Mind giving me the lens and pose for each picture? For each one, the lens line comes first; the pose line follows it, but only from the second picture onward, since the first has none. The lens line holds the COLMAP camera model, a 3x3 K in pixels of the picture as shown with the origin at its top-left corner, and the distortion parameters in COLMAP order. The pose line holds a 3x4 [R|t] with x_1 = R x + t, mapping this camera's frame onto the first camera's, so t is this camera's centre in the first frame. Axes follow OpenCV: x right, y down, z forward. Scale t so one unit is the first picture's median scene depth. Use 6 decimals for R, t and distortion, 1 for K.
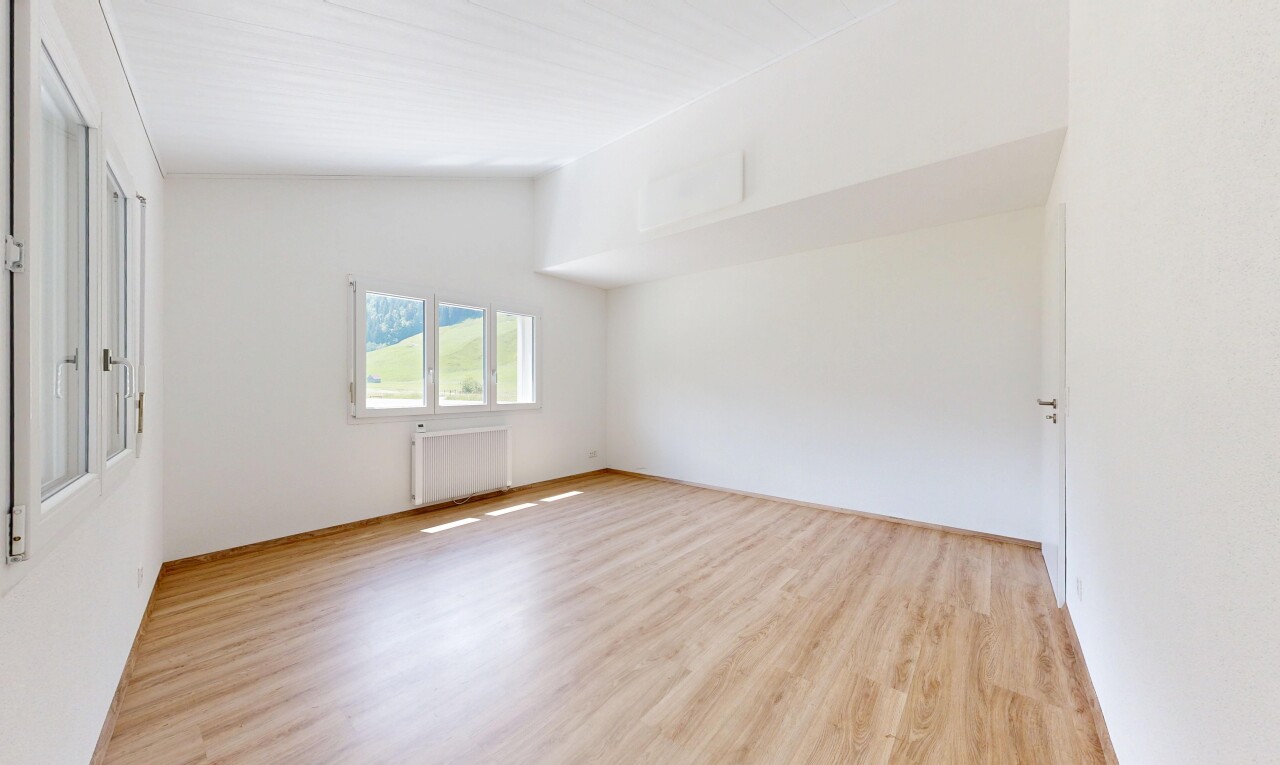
lens RADIAL K [[433.1, 0, 610.9], [0, 433.1, 384.5], [0, 0, 1]] dist [-0.000097, 0.000021]
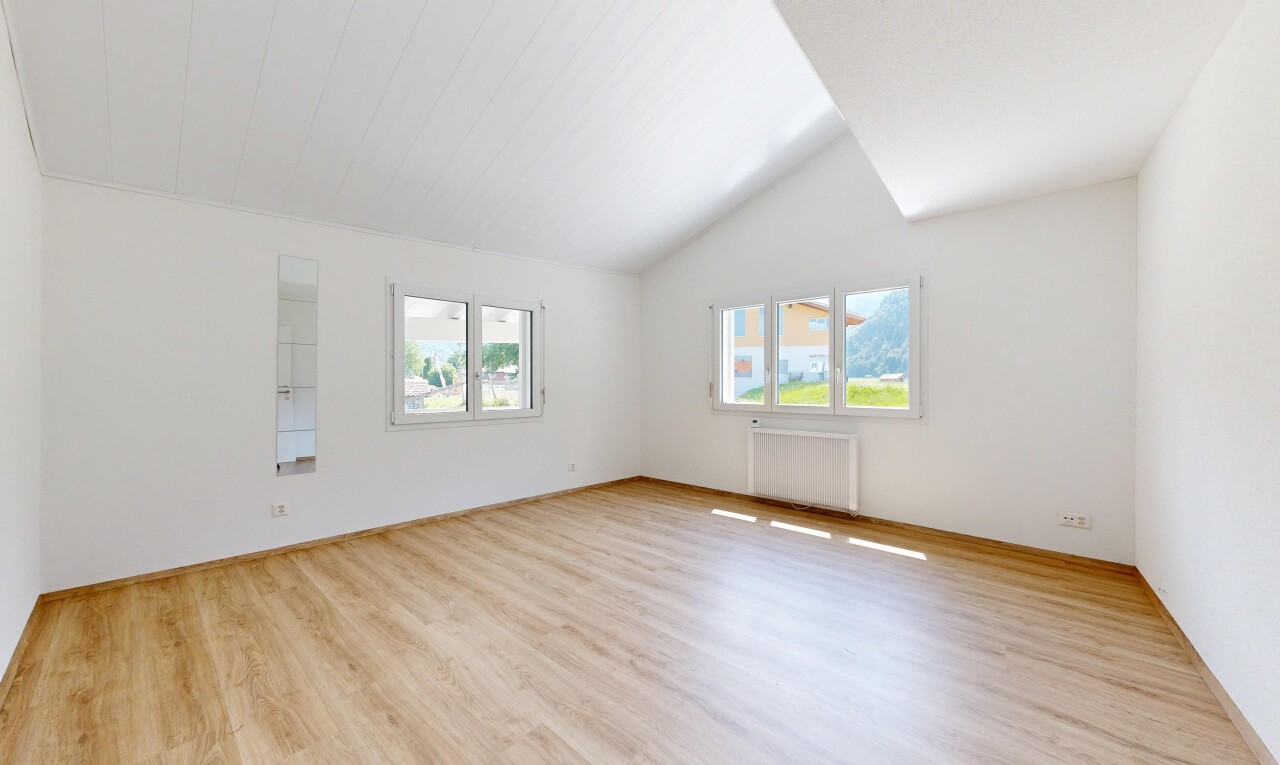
lens RADIAL K [[402.1, 0, 640.9], [0, 402.1, 357.4], [0, 0, 1]] dist [0.000380, 0.000003]
pose [[0.056568, -0.063132, -0.996401, 0.856336], [0.000058, 0.997999, -0.063229, -0.004889], [0.998399, 0.003519, 0.056458, 0.951075]]
